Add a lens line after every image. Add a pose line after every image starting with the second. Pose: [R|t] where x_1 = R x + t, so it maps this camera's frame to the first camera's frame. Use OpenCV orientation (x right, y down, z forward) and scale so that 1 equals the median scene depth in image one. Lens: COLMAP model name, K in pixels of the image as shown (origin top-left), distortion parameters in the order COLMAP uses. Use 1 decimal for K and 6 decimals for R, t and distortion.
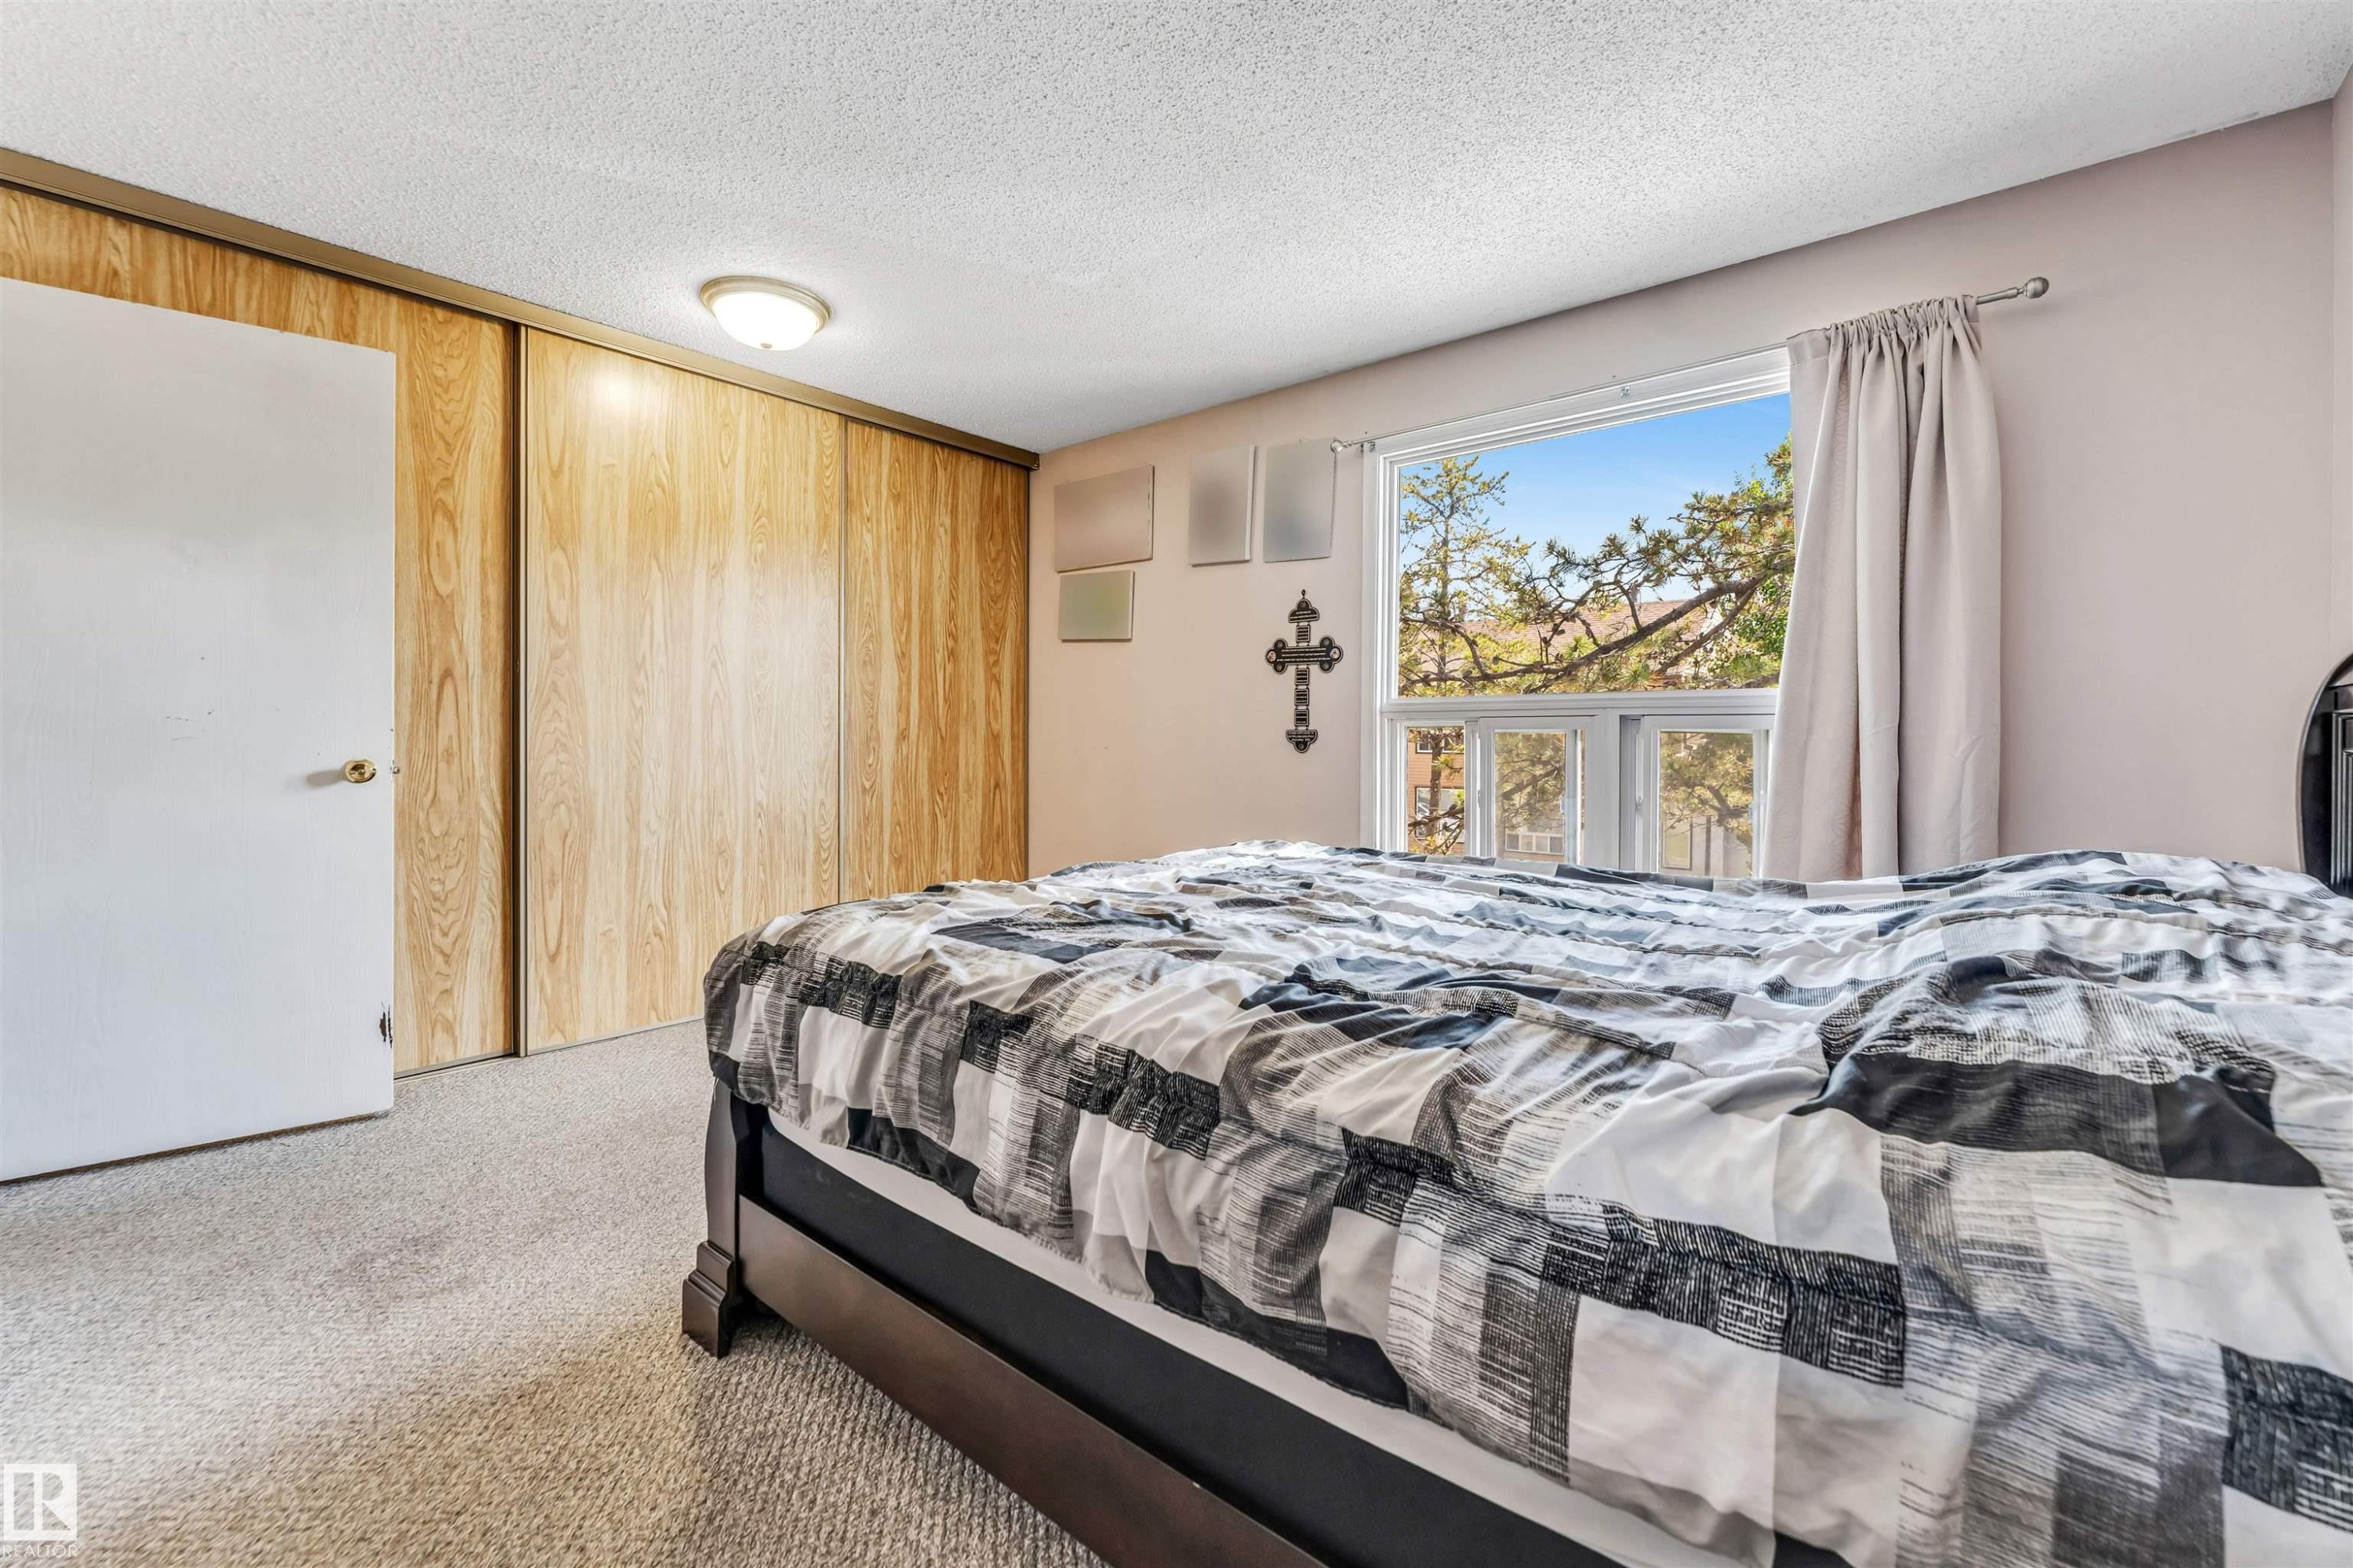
lens RADIAL K [[971.8, 0, 1174.4], [0, 971.8, 748.3], [0, 0, 1]] dist [-0.001213, -0.000117]
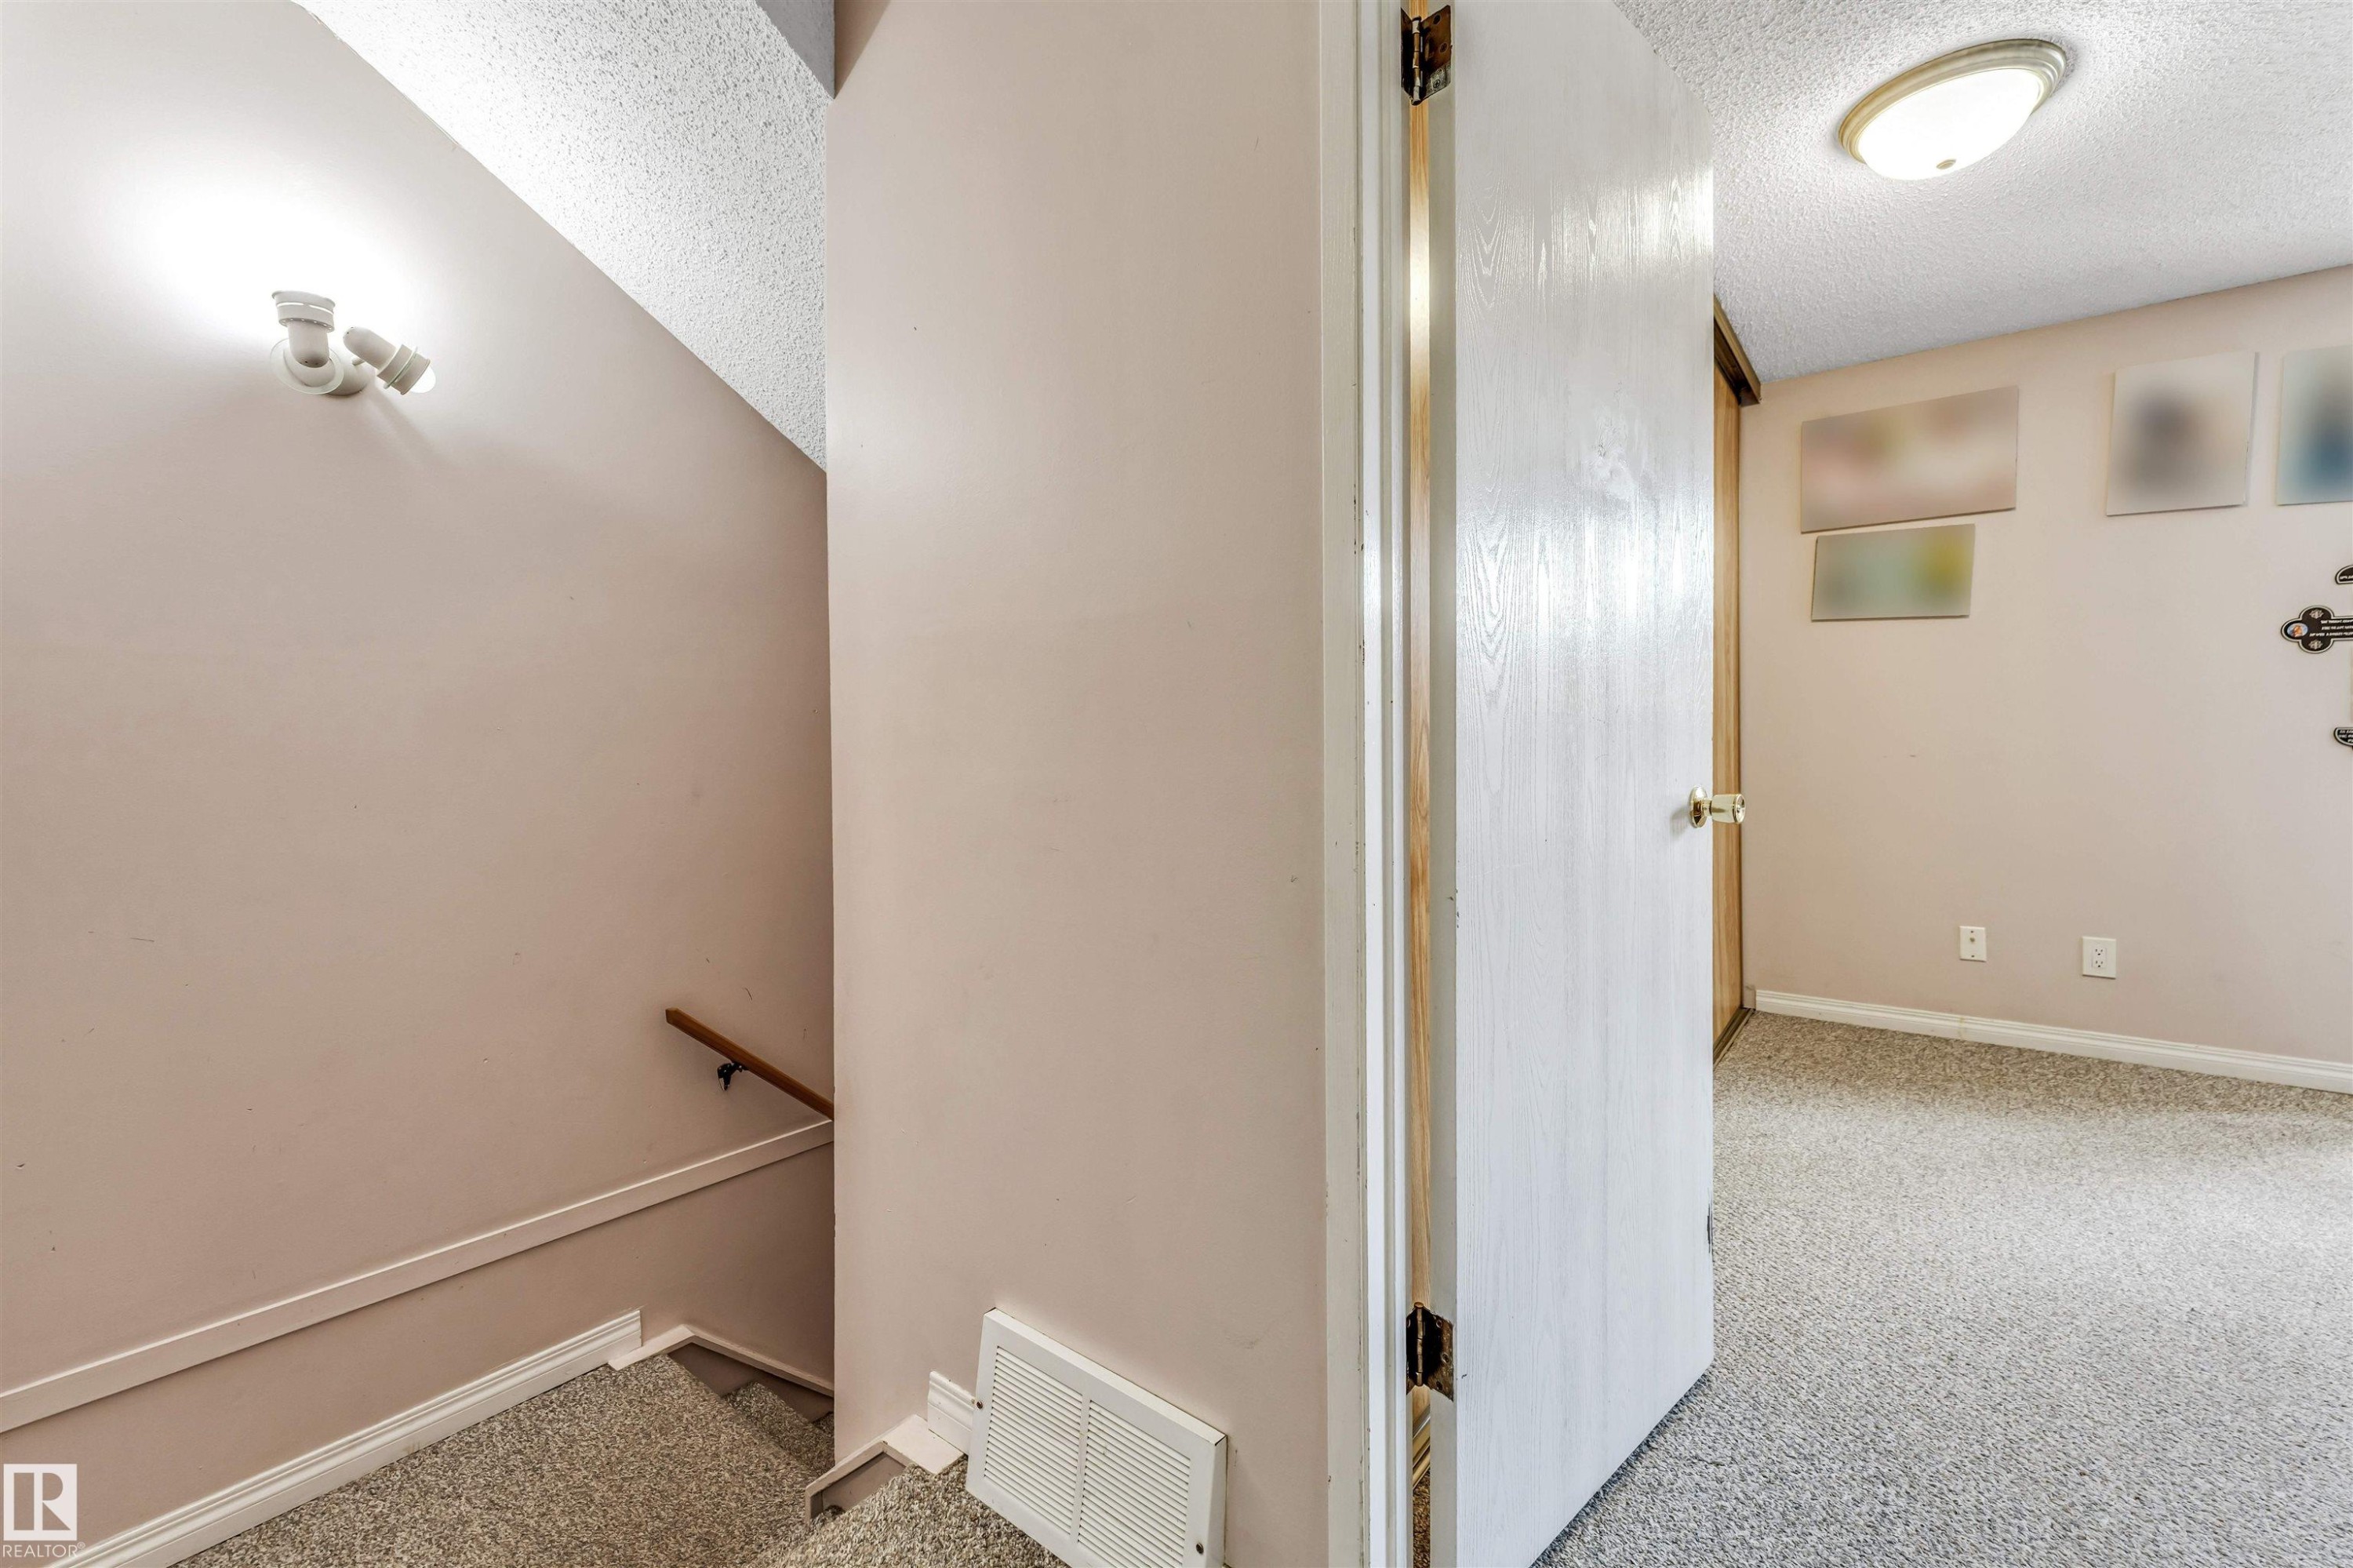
lens RADIAL K [[961.3, 0, 1173.1], [0, 961.3, 763.6], [0, 0, 1]] dist [0.000002, -0.000176]
pose [[0.999419, -0.012067, 0.031875, -0.811337], [0.011582, 0.999815, 0.015350, -0.013033], [-0.032054, -0.014972, 0.999374, 0.290779]]
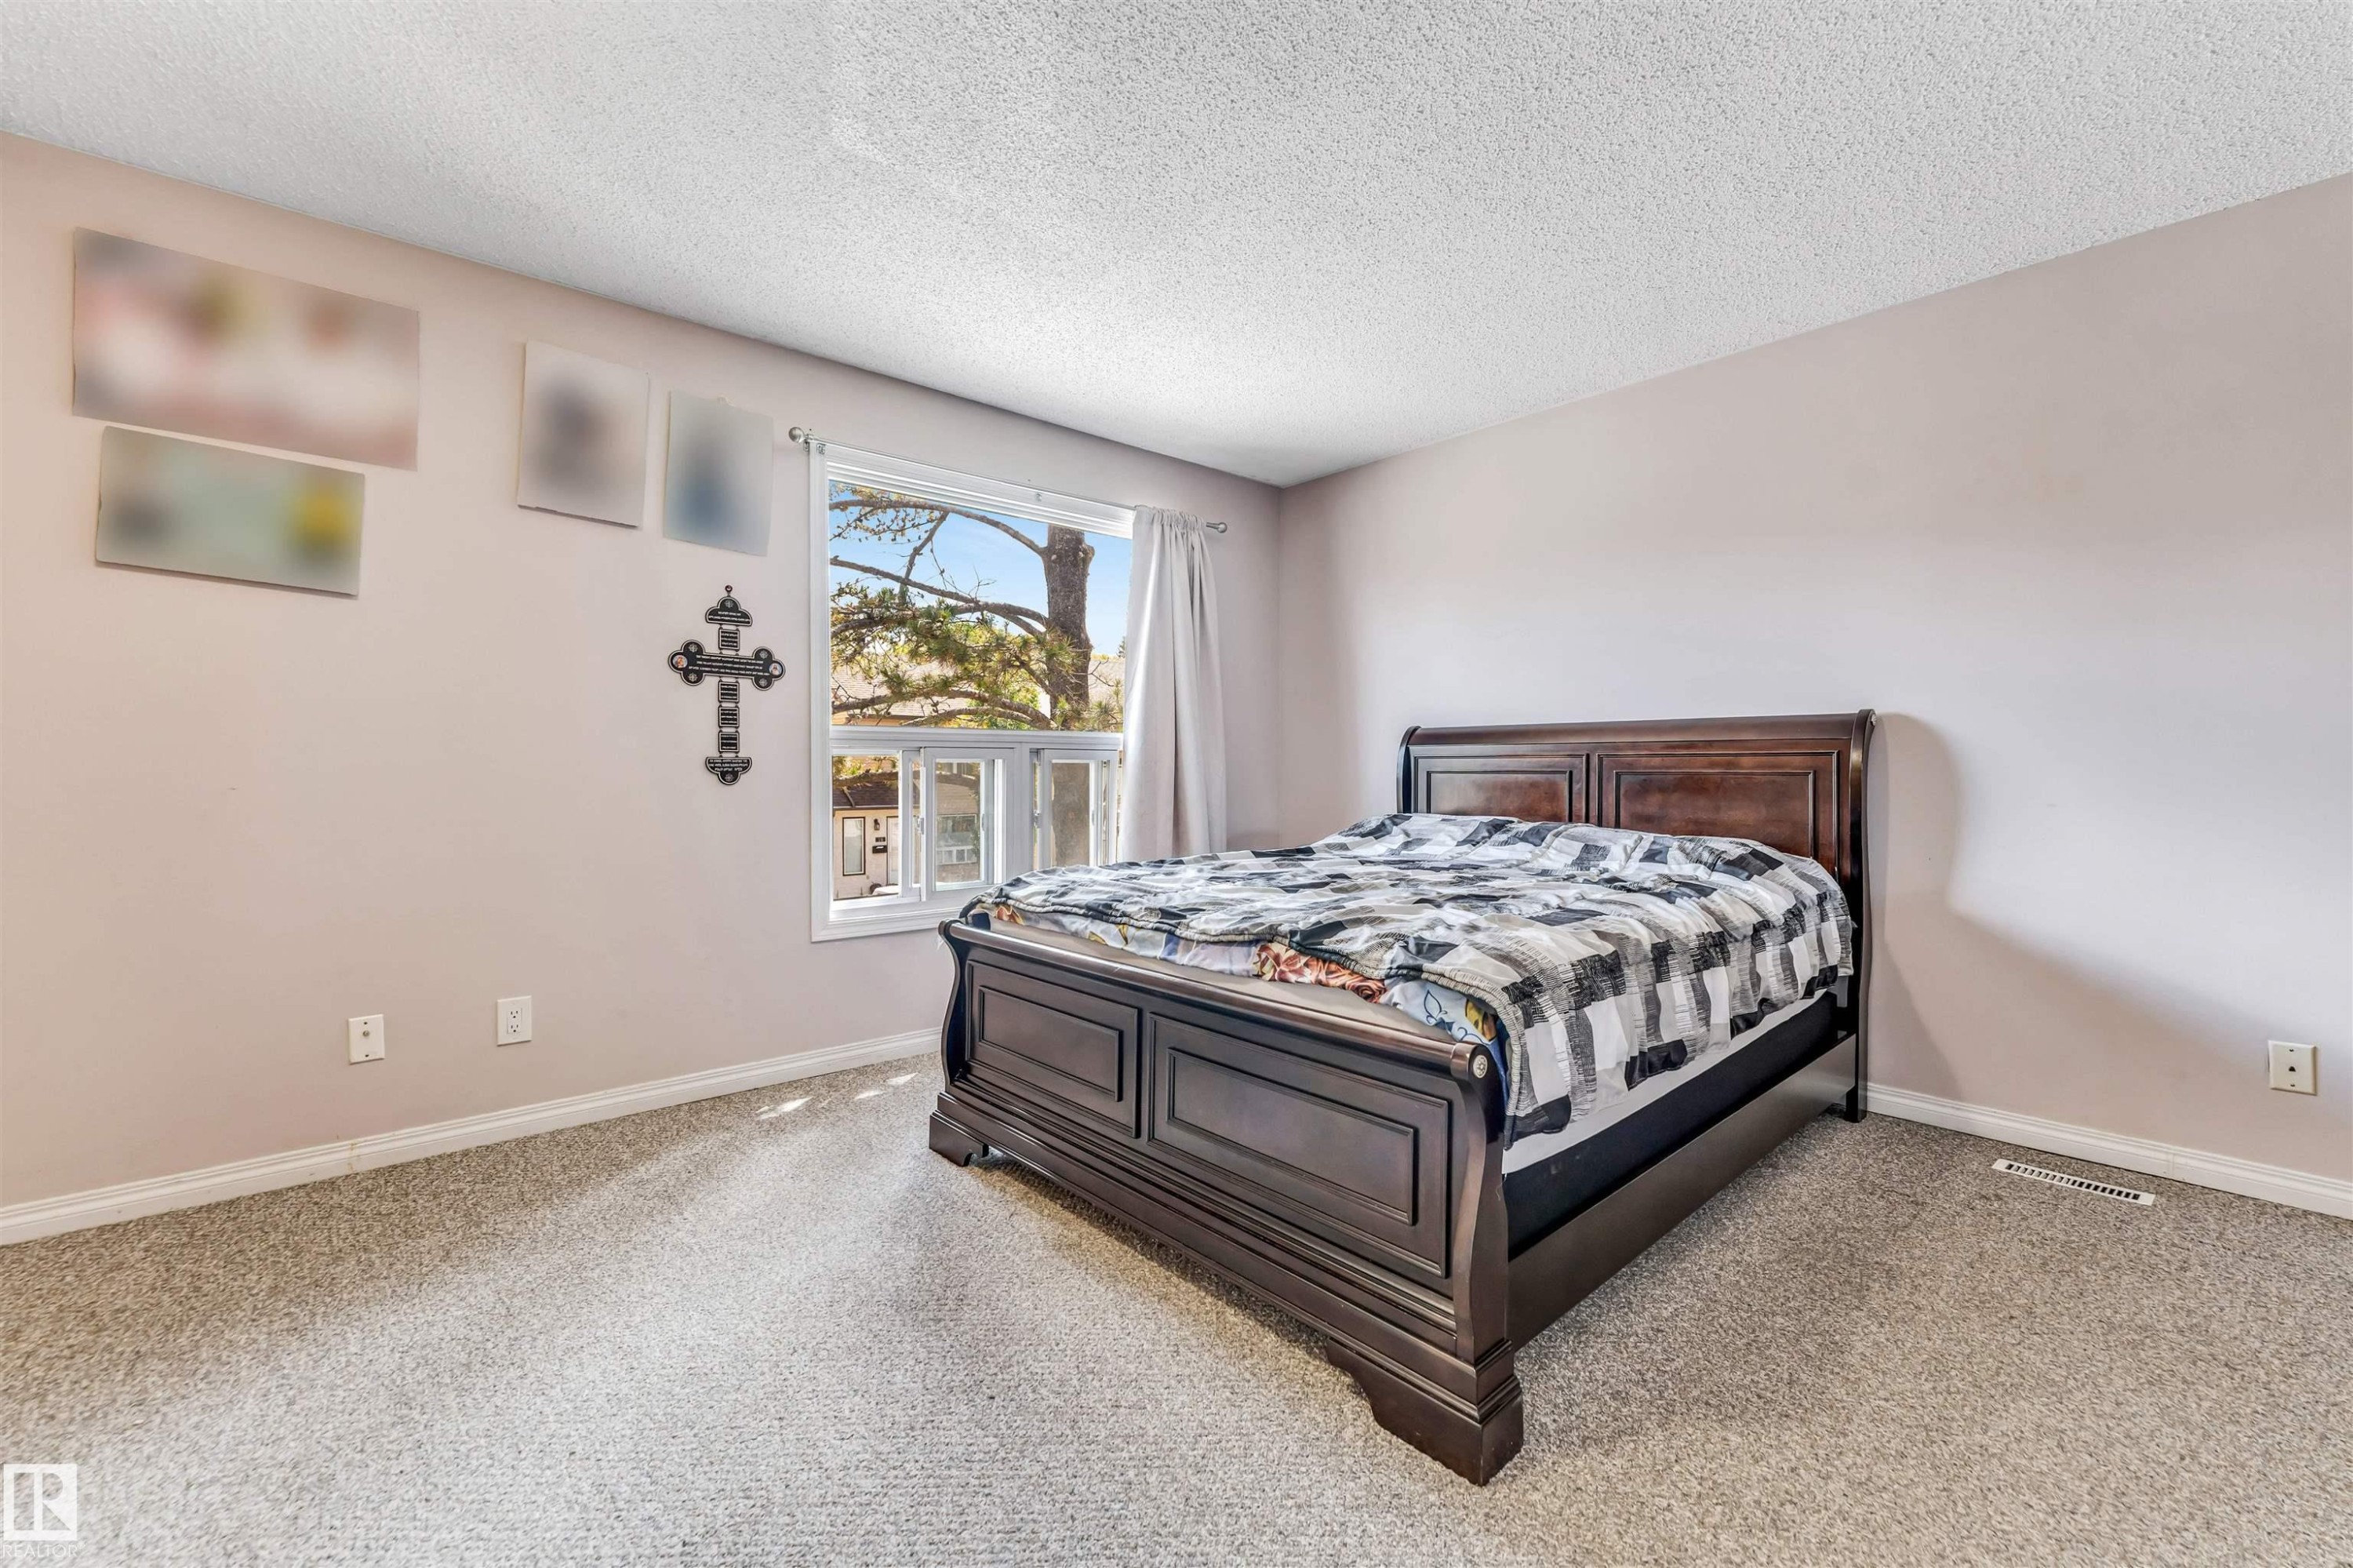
lens RADIAL K [[961.3, 0, 1173.1], [0, 961.3, 763.6], [0, 0, 1]] dist [0.000002, -0.000176]
pose [[0.138703, -0.005560, 0.990318, -0.616557], [0.006885, 0.999965, 0.004650, -0.014603], [-0.990310, 0.006174, 0.138736, 0.517993]]
